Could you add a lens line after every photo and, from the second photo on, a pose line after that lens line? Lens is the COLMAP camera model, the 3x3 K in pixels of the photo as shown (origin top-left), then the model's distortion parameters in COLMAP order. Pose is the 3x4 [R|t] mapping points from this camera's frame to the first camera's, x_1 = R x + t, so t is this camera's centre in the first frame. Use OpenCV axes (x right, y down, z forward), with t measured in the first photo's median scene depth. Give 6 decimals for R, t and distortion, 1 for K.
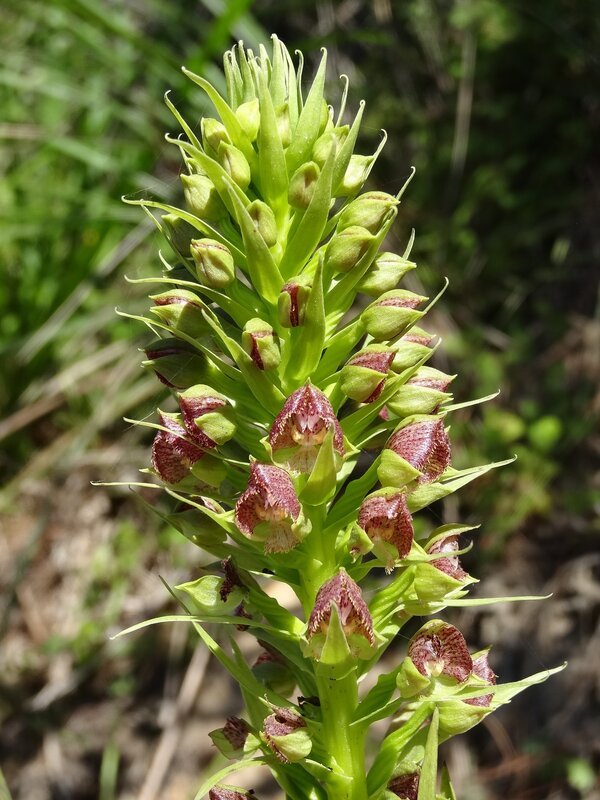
lens RADIAL K [[1489.4, 0, 300.2], [0, 1489.4, 401.1], [0, 0, 1]] dist [-0.045780, 0.000000]
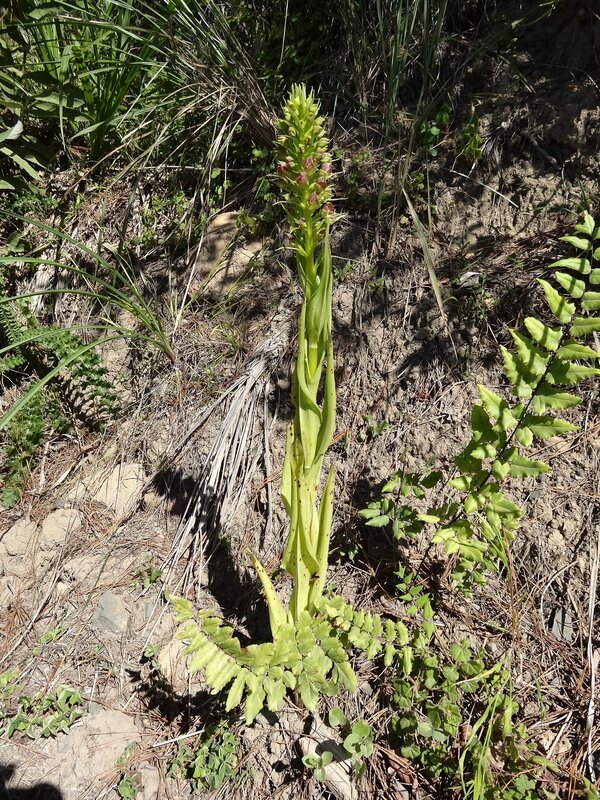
lens RADIAL K [[580.4, 0, 301.3], [0, 580.4, 401.5], [0, 0, 1]] dist [0.005346, 0.000361]
pose [[0.986027, -0.051019, 0.158581, -0.403730], [-0.018177, 0.913312, 0.406854, -0.056848], [-0.165591, -0.404052, 0.899623, -1.287499]]
